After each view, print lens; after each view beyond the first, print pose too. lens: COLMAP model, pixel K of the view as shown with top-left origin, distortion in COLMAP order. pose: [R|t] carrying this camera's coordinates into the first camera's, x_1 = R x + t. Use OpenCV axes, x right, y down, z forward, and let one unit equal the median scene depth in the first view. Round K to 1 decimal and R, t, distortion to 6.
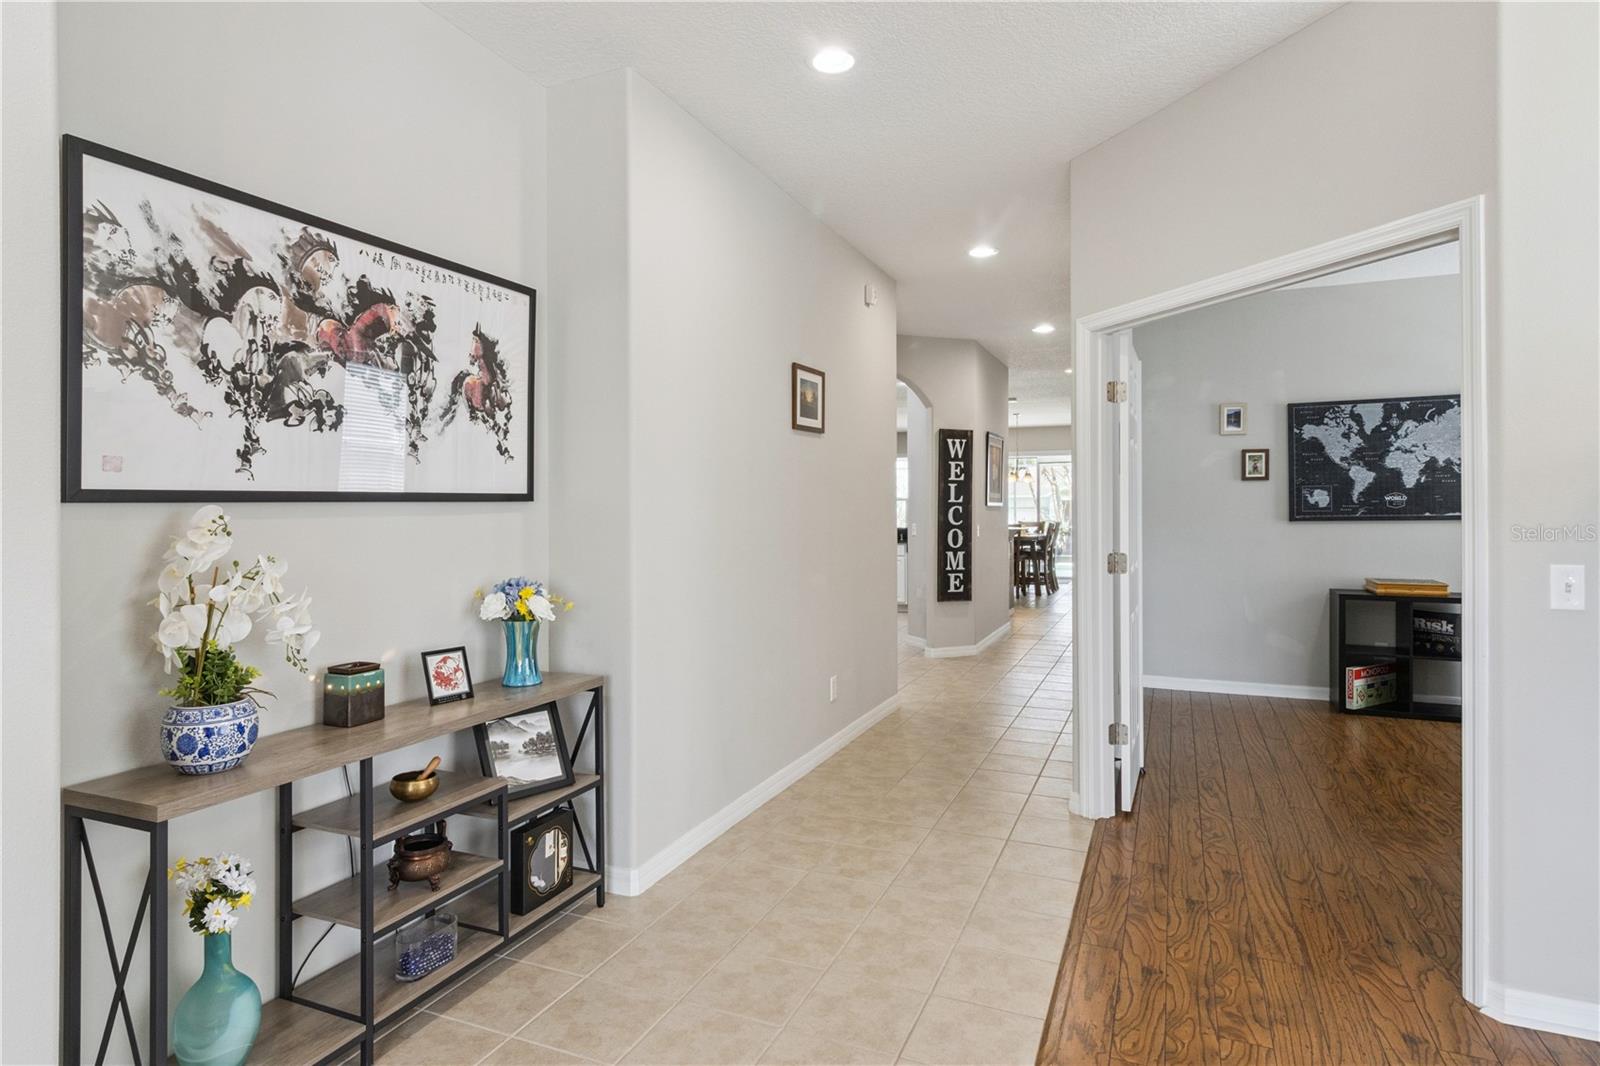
lens RADIAL K [[878.3, 0, 781.9], [0, 878.3, 513.6], [0, 0, 1]] dist [0.001841, -0.000065]
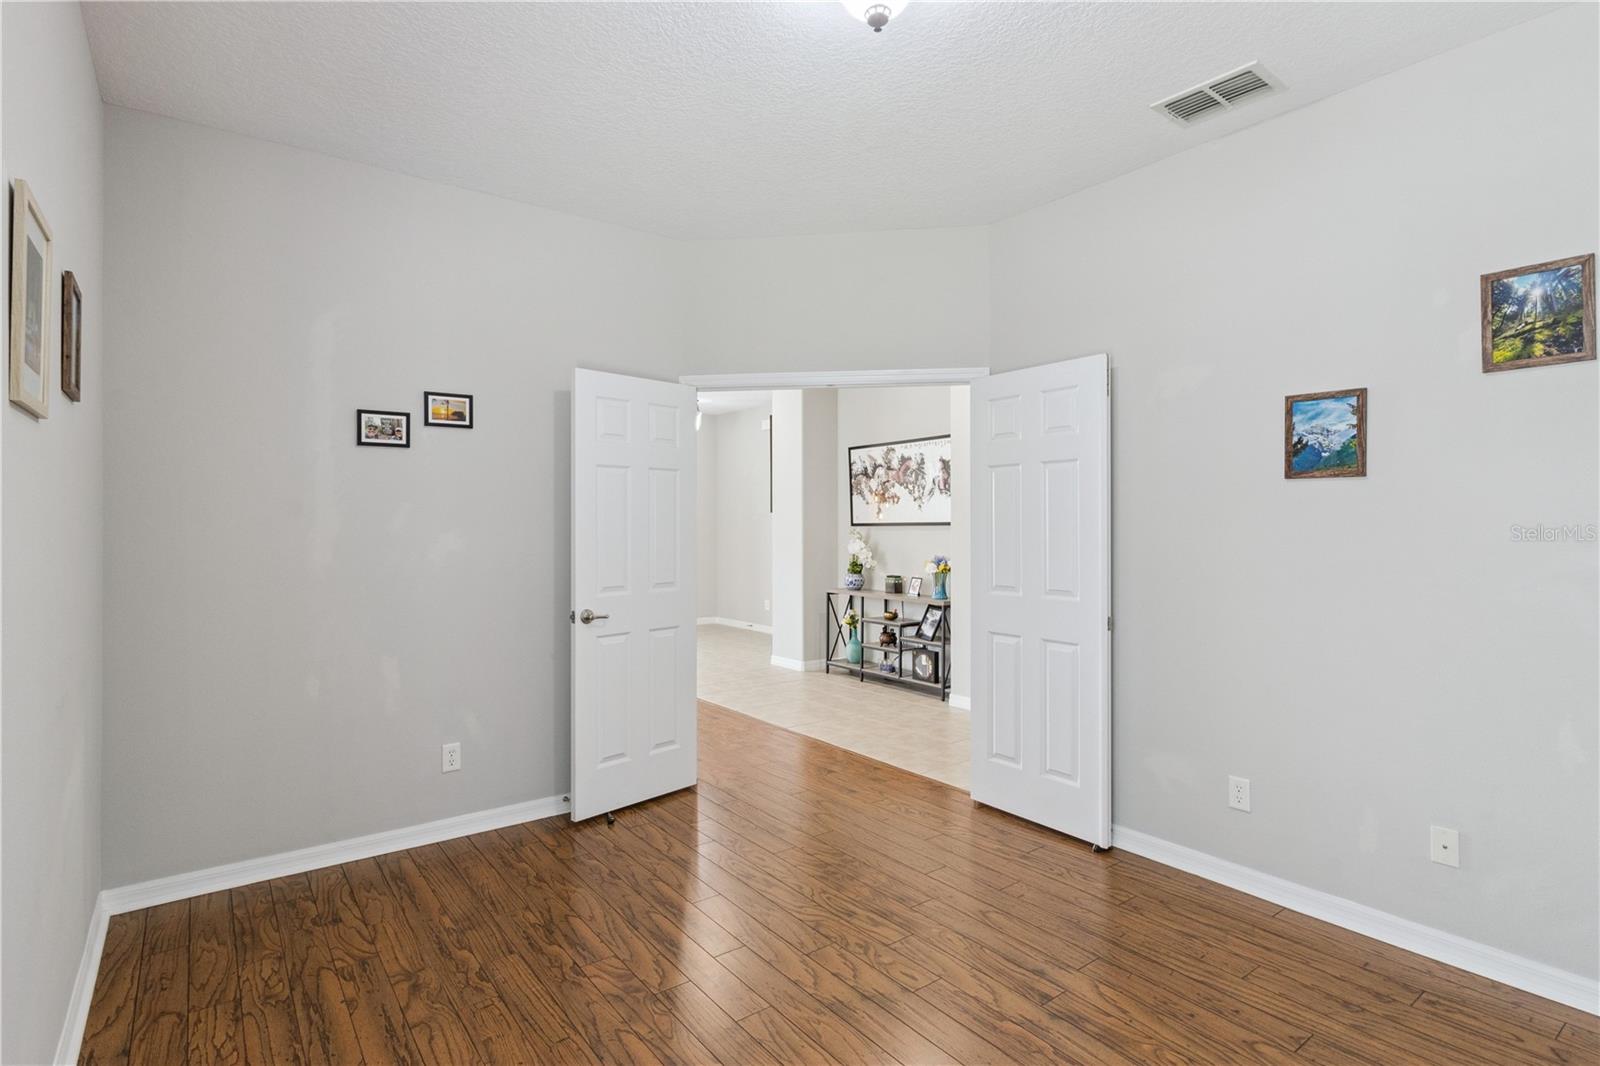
lens RADIAL K [[803.6, 0, 793.4], [0, 803.6, 520.8], [0, 0, 1]] dist [-0.000932, -0.000200]
pose [[-0.485464, 0.001147, -0.874256, 2.268290], [-0.001671, 0.999996, 0.002240, -0.036925], [0.874255, 0.002549, -0.485460, 2.083588]]
